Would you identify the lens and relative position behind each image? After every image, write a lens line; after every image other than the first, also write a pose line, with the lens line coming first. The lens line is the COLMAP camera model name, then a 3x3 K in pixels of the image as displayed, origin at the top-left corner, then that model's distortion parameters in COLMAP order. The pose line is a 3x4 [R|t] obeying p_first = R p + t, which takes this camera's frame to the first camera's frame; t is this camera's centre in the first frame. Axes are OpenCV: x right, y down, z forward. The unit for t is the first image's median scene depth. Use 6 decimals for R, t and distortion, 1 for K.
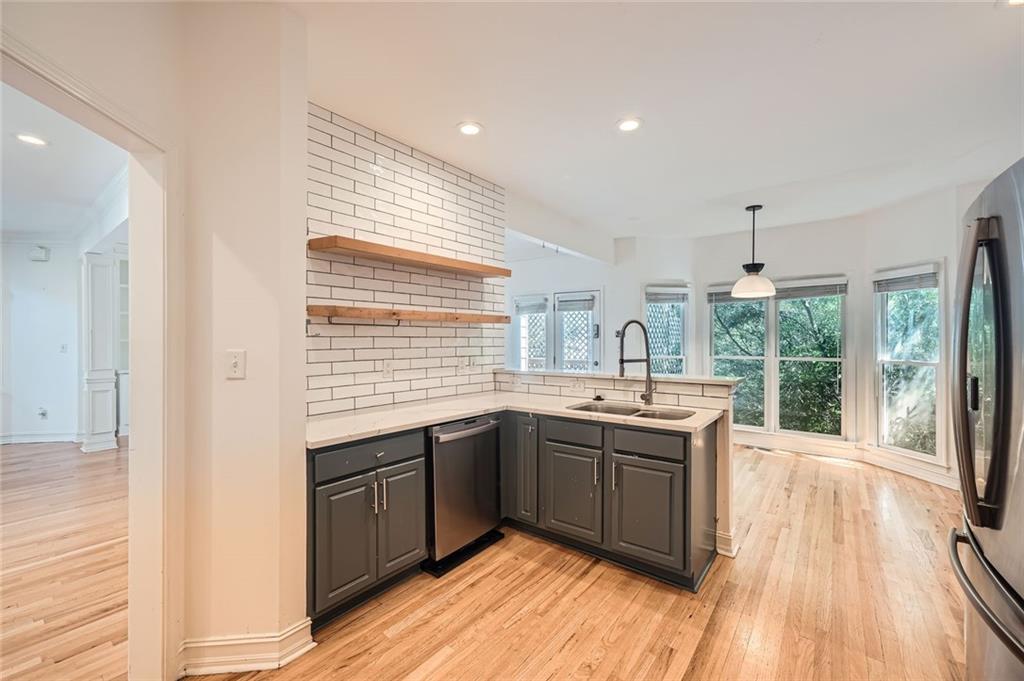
lens RADIAL K [[417.8, 0, 521.5], [0, 417.8, 338.0], [0, 0, 1]] dist [-0.001093, 0.000943]
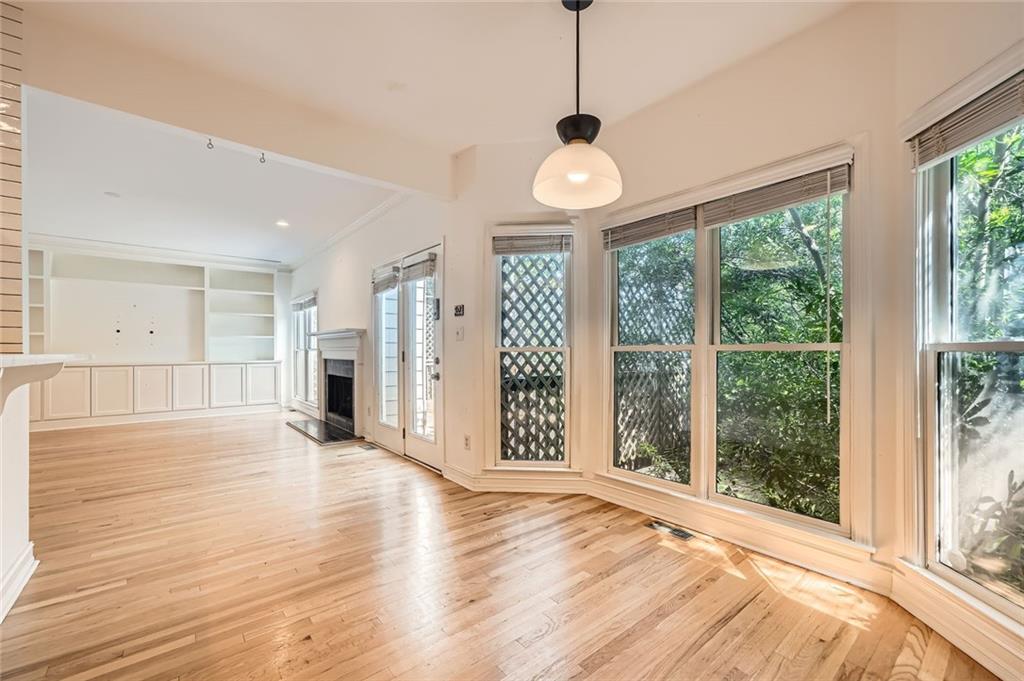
lens RADIAL K [[417.8, 0, 509.4], [0, 417.8, 351.0], [0, 0, 1]] dist [-0.001093, 0.000943]
pose [[0.971413, -0.003362, -0.237374, 0.541389], [0.004698, 0.999976, 0.005063, 0.054360], [0.237351, -0.006033, 0.971405, 0.507944]]
